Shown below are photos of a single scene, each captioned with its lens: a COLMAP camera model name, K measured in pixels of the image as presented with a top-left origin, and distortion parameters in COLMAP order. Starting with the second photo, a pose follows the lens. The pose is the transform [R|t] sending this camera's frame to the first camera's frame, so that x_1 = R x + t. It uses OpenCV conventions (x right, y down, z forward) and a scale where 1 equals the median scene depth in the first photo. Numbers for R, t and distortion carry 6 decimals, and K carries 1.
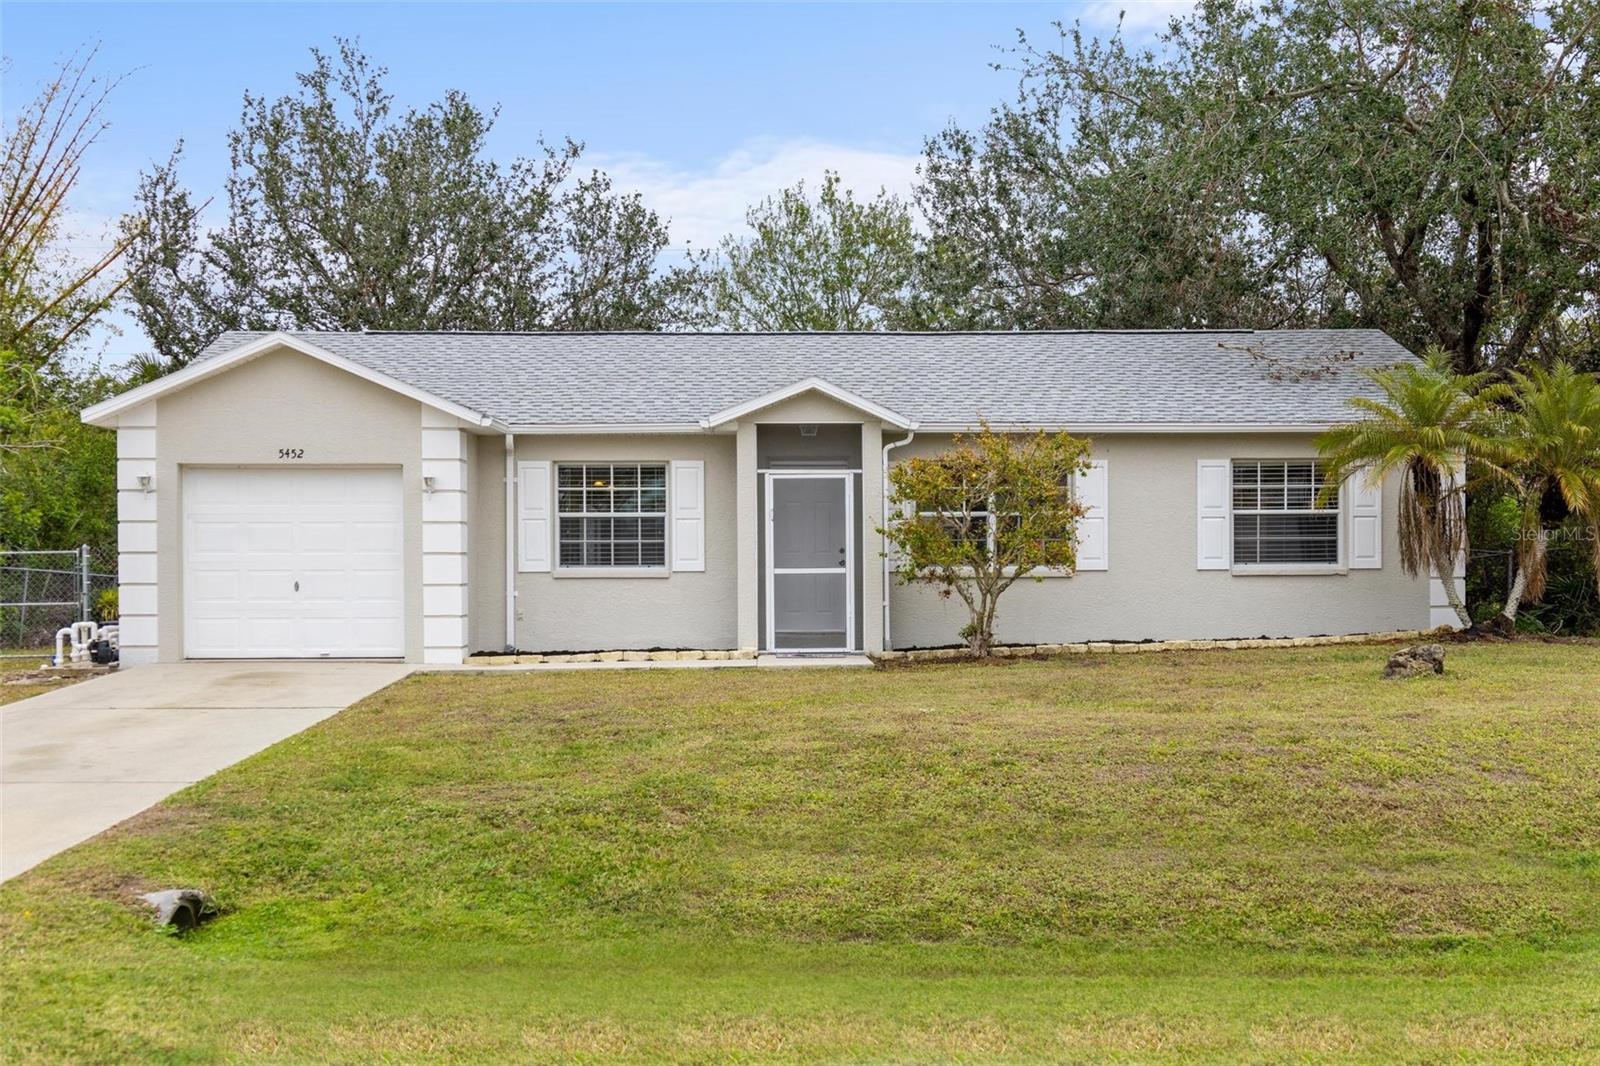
lens RADIAL K [[1624.3, 0, 802.6], [0, 1624.3, 534.8], [0, 0, 1]] dist [0.026468, 0.000000]
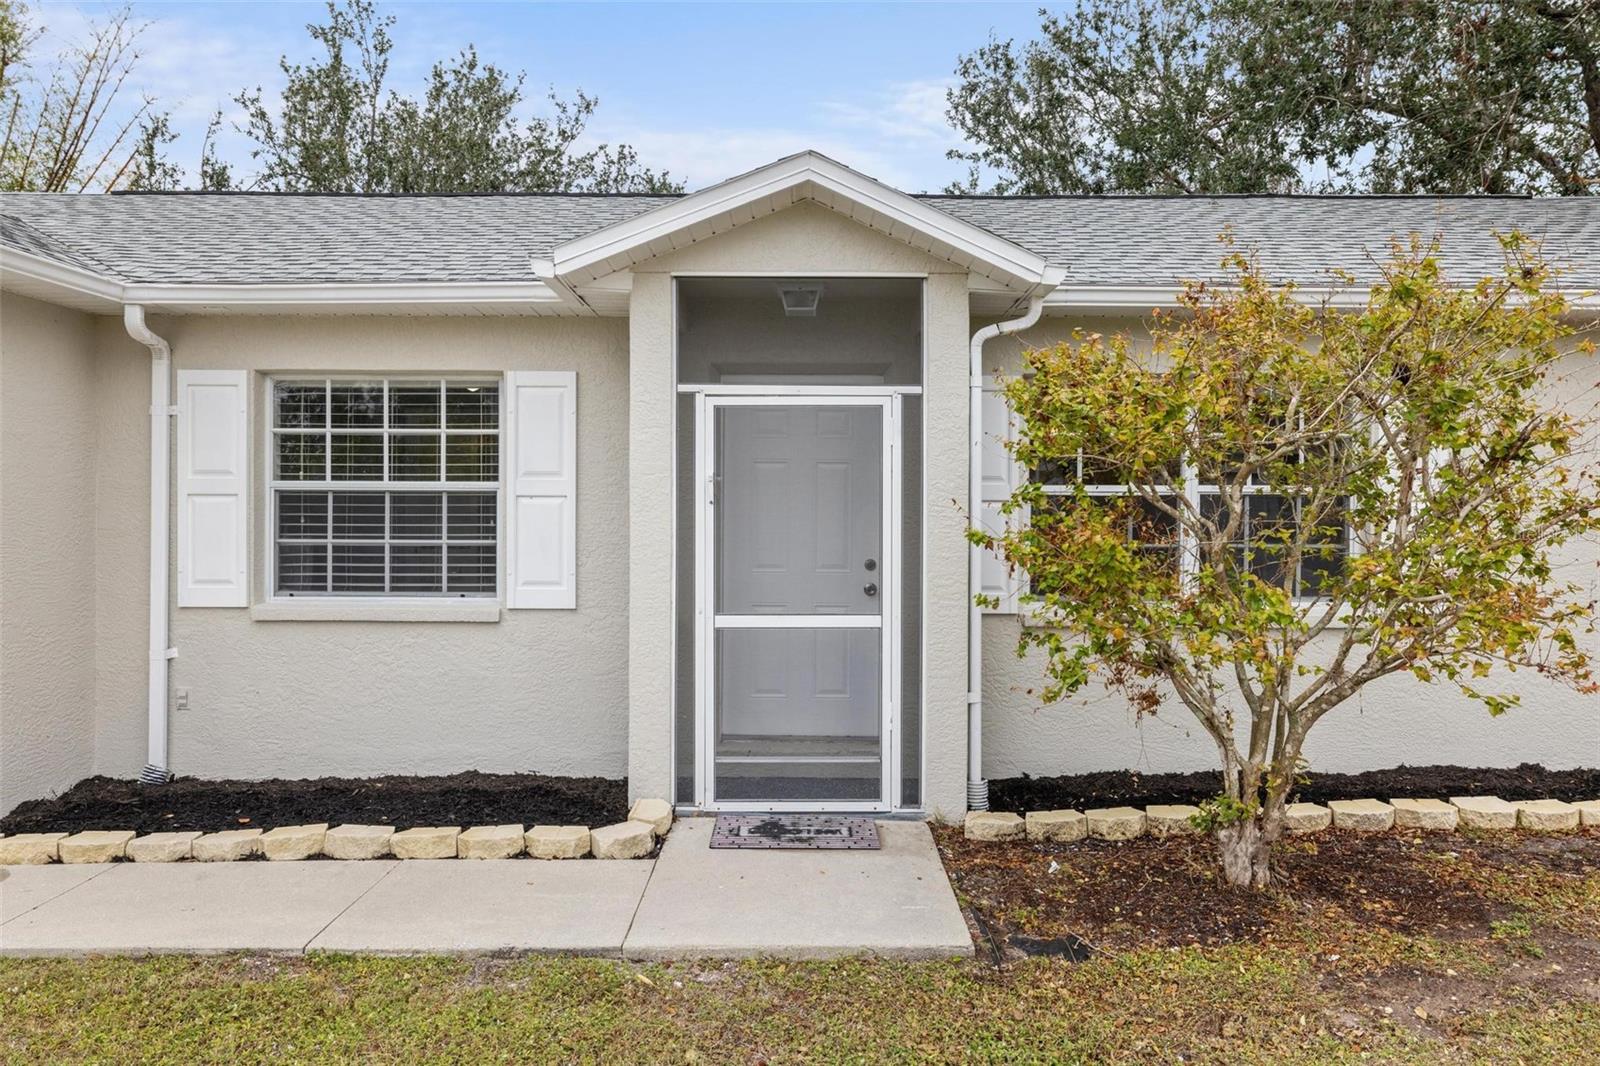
lens RADIAL K [[1106.9, 0, 793.8], [0, 1106.9, 527.3], [0, 0, 1]] dist [0.002579, 0.000471]
pose [[0.999465, 0.008879, -0.031485, 0.011979], [-0.007912, 0.999497, 0.030701, -0.011229], [0.031741, -0.030435, 0.999033, 0.683415]]
